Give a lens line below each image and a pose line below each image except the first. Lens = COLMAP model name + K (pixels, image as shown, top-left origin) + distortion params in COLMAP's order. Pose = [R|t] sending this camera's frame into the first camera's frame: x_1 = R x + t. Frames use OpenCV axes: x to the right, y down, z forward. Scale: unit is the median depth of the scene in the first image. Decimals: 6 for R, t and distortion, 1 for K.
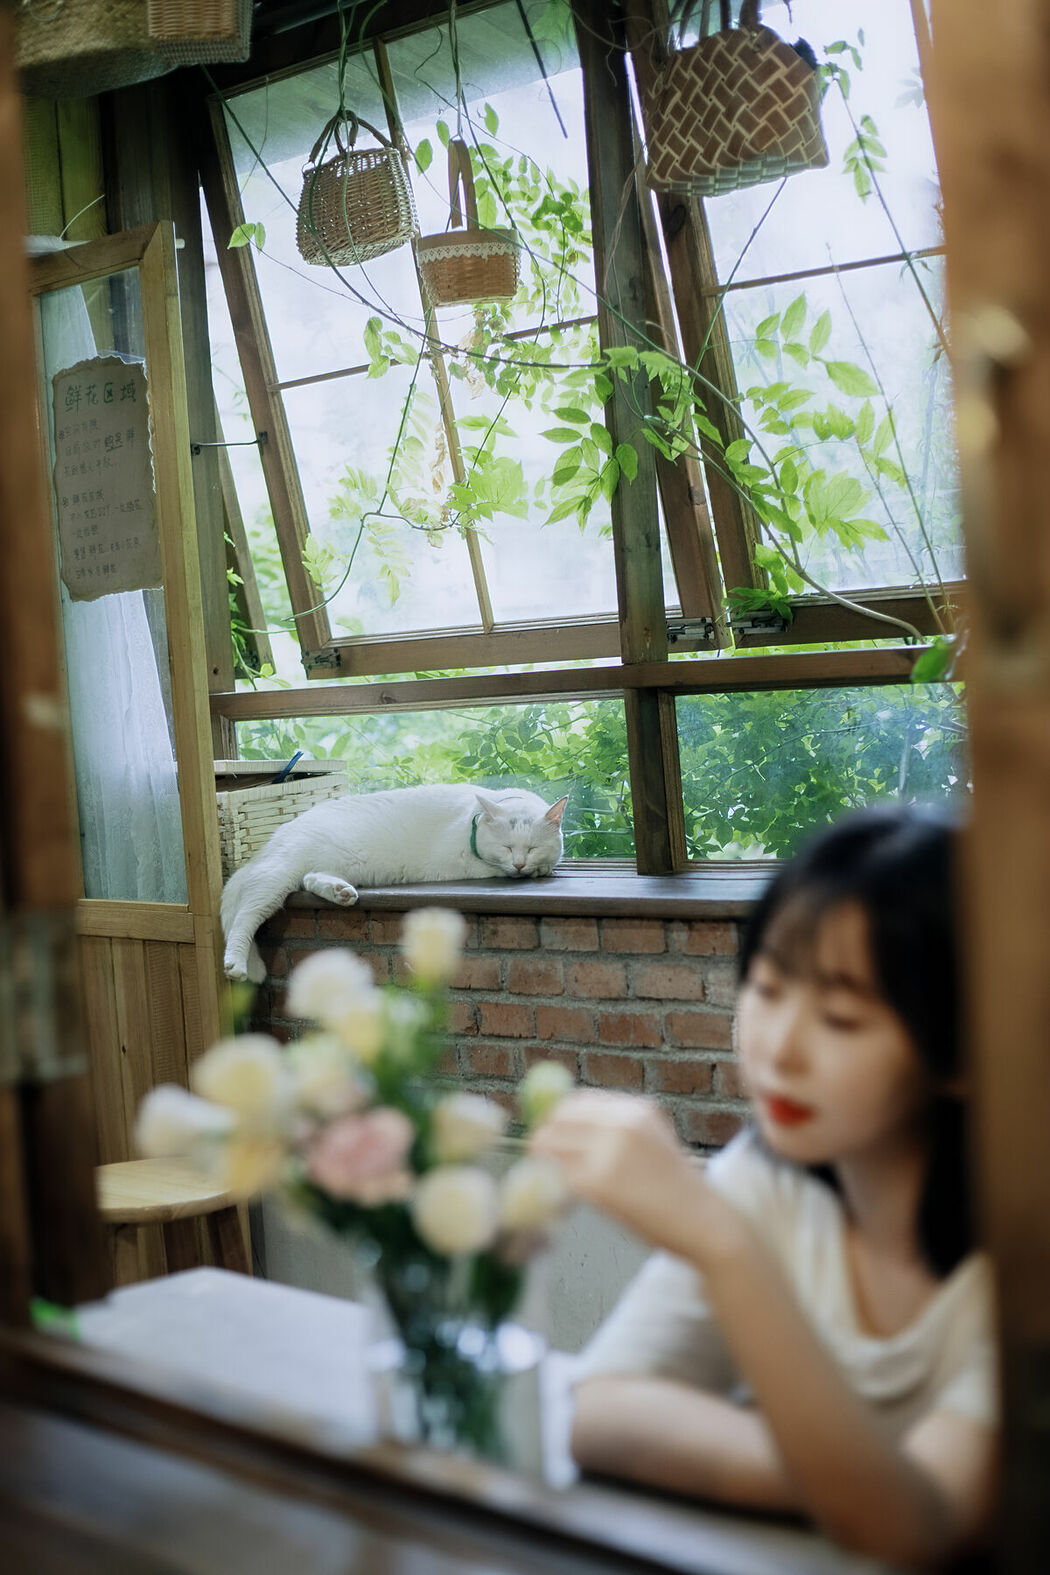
lens RADIAL K [[2297.0, 0, 525.0], [0, 2297.0, 787.5], [0, 0, 1]] dist [-0.106242, -0.029252]
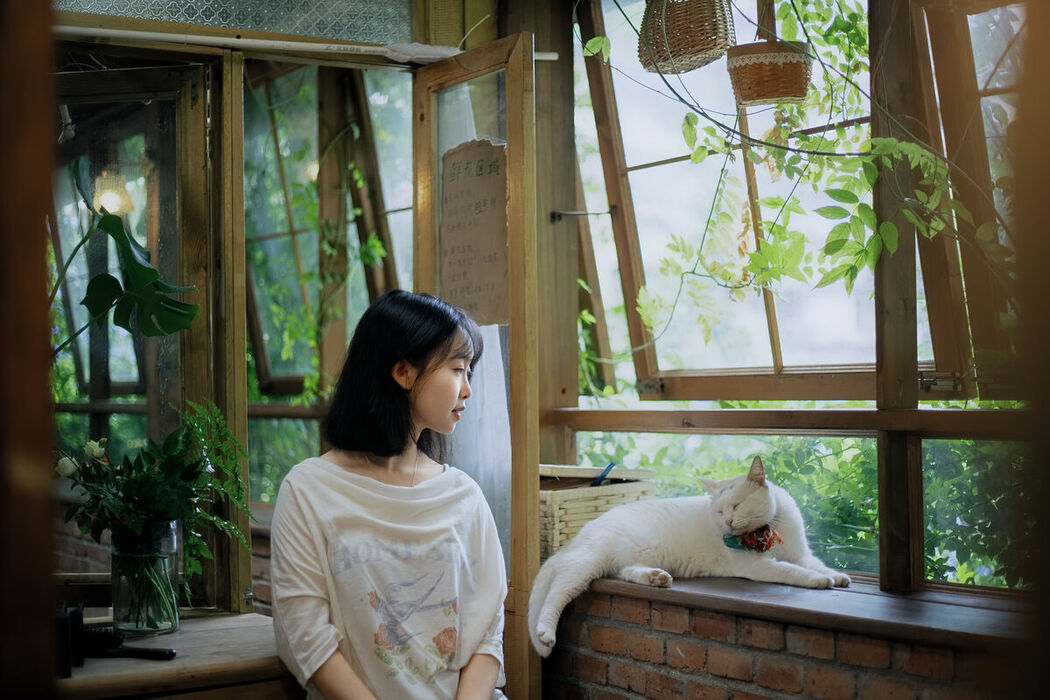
lens RADIAL K [[1531.3, 0, 523.7], [0, 1531.3, 361.3], [0, 0, 1]] dist [-0.106242, -0.029252]
pose [[0.972046, 0.054007, -0.228493, 0.040788], [-0.067900, 0.996263, -0.053380, -0.022954], [0.224756, 0.067403, 0.972081, 0.191406]]
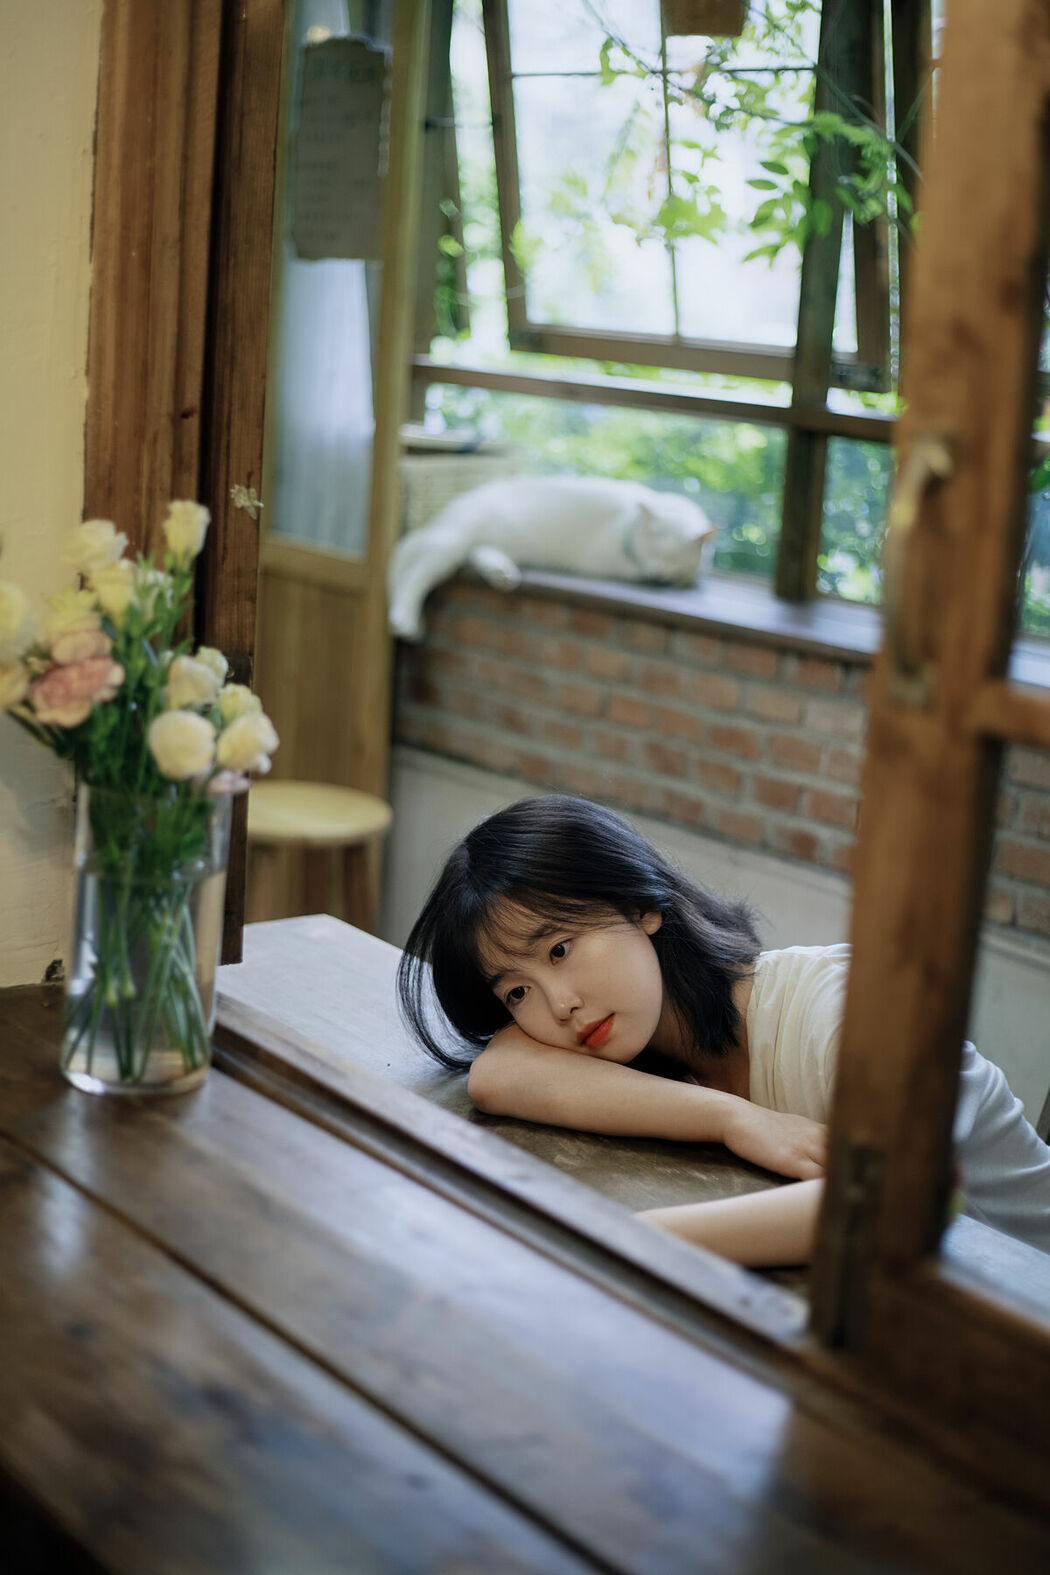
lens RADIAL K [[2297.0, 0, 525.0], [0, 2297.0, 787.5], [0, 0, 1]] dist [-0.106242, -0.029252]
pose [[0.985807, 0.153902, -0.067071, 0.019653], [-0.139808, 0.973768, 0.179527, -0.050574], [0.092941, -0.167601, 0.981464, -0.092644]]
